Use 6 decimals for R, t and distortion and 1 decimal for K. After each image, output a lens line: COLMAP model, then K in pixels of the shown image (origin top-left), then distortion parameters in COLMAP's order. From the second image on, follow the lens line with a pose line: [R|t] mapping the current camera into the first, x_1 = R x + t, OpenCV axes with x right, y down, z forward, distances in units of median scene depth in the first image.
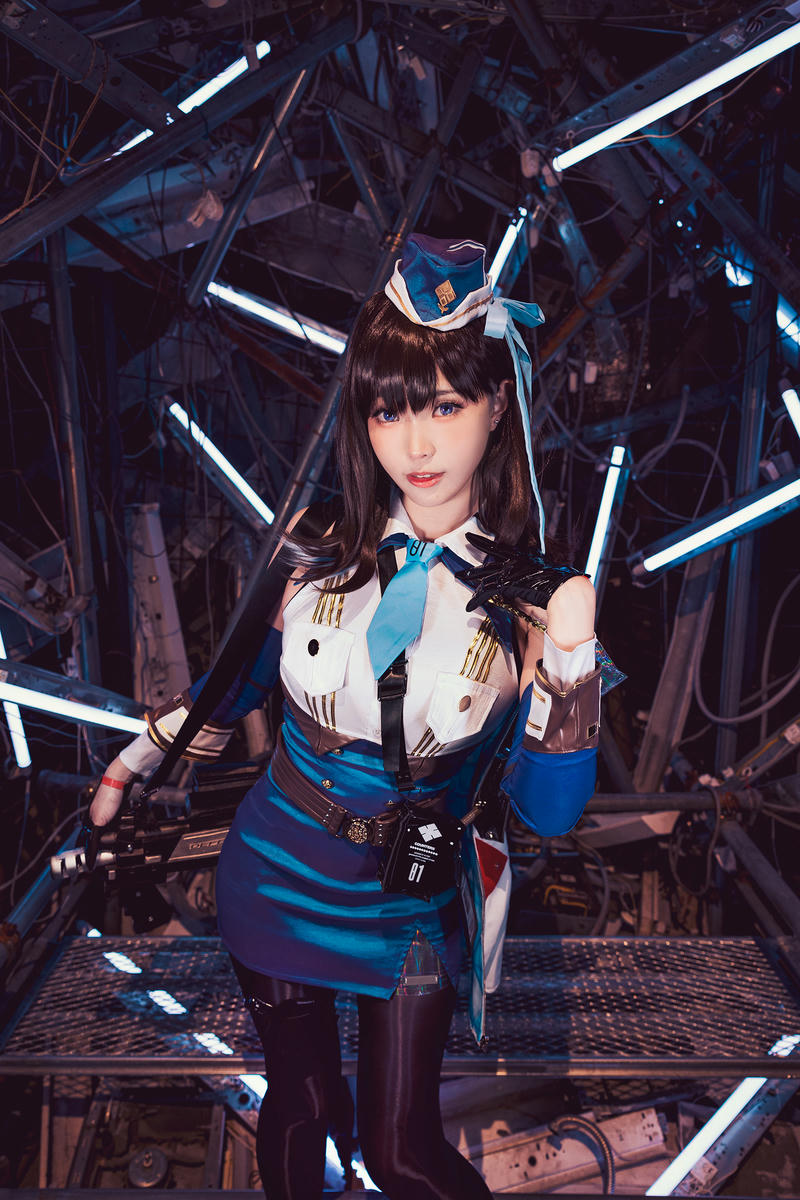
lens RADIAL K [[789.3, 0, 375.5], [0, 789.3, 578.5], [0, 0, 1]] dist [0.013870, 0.005103]
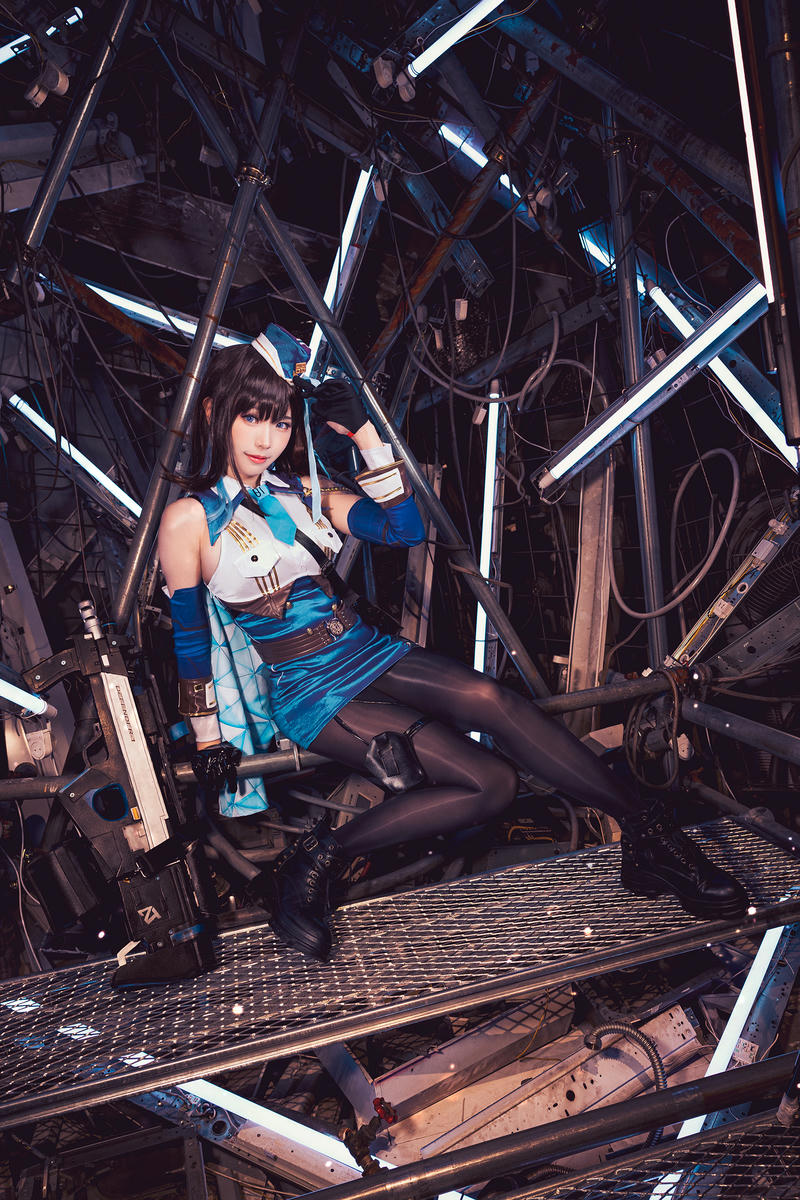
lens RADIAL K [[789.3, 0, 388.8], [0, 789.3, 589.6], [0, 0, 1]] dist [0.013870, 0.005103]
pose [[0.967511, -0.128441, 0.217776, -0.100830], [0.151698, 0.983984, -0.093609, 0.210791], [-0.202265, 0.123604, 0.971499, 0.112295]]
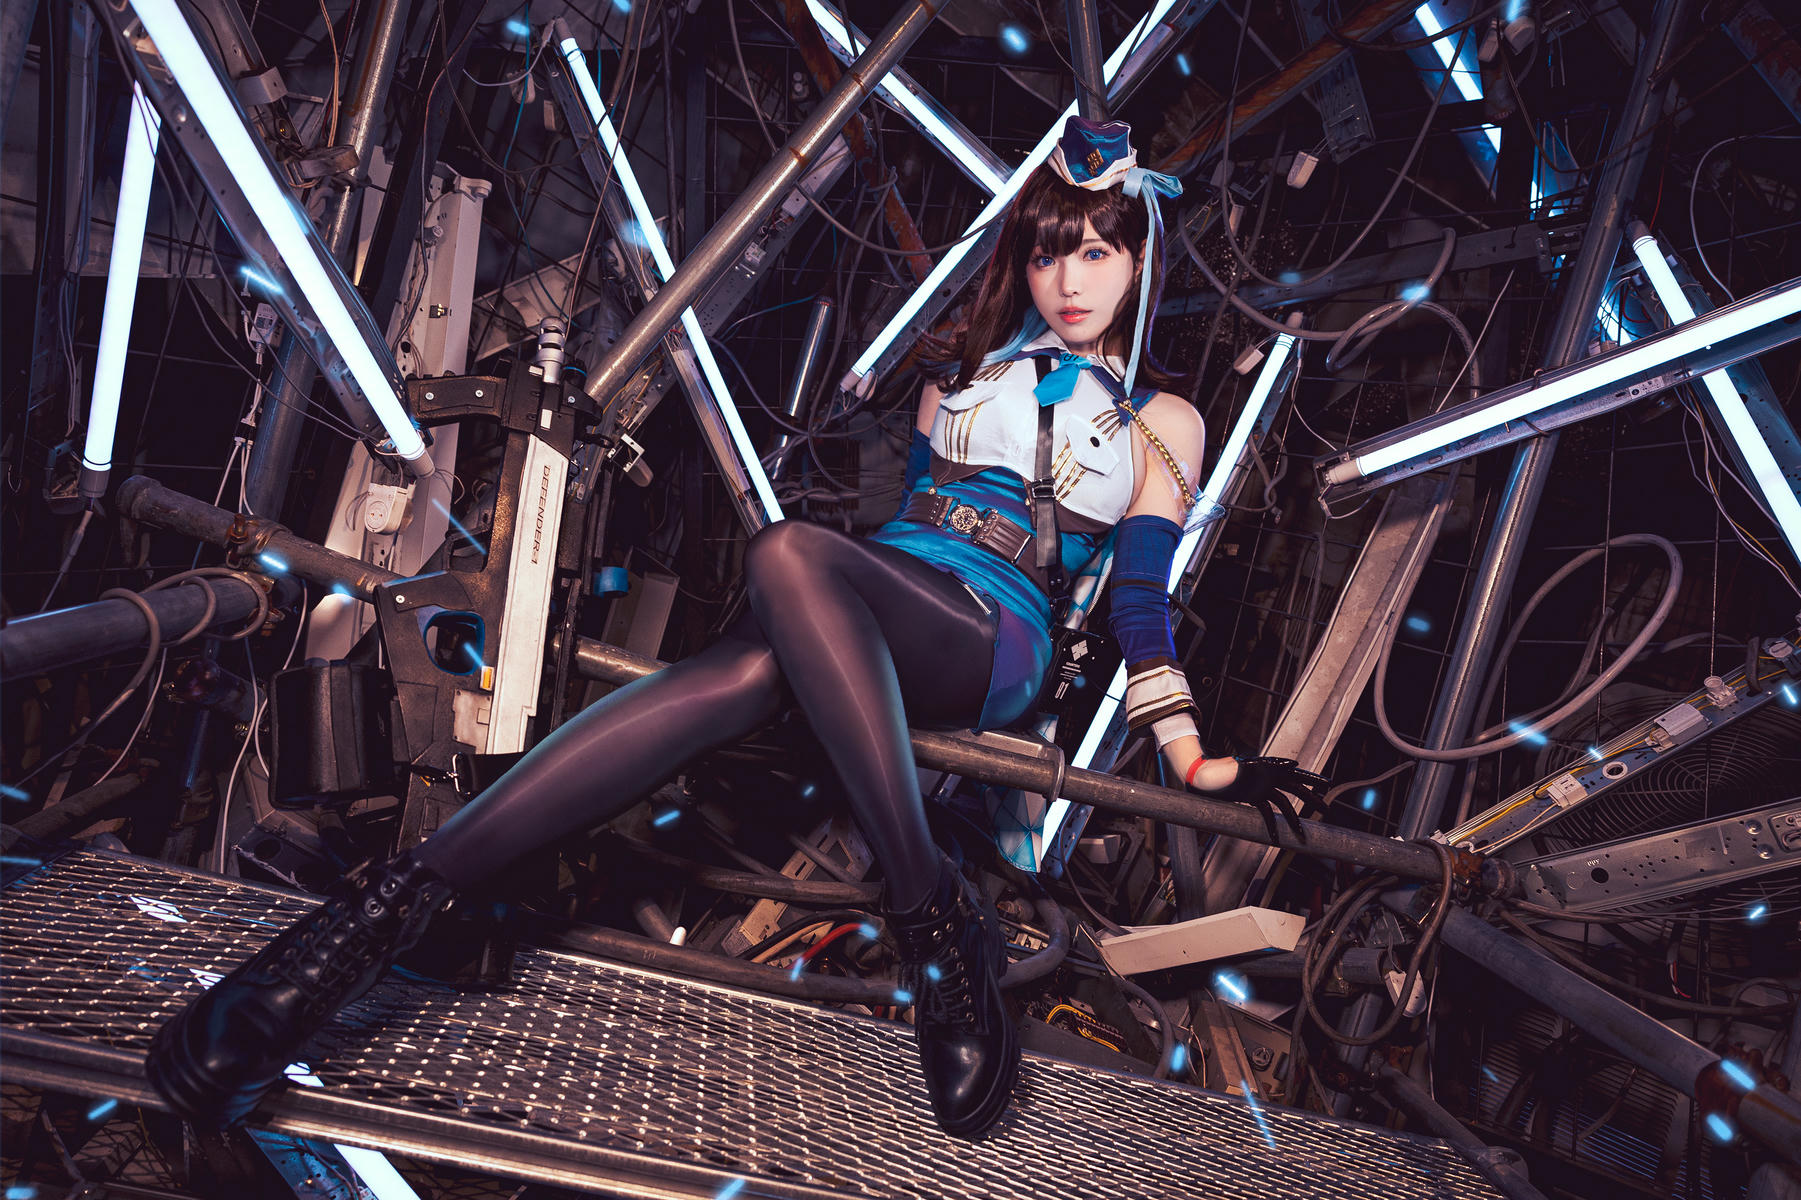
lens RADIAL K [[1184.6, 0, 883.8], [0, 1184.6, 569.8], [0, 0, 1]] dist [0.013870, 0.005103]
pose [[0.947563, 0.275097, 0.162621, -0.116551], [-0.250845, 0.955563, -0.154844, 0.312274], [-0.197992, 0.105932, 0.974463, 0.266545]]
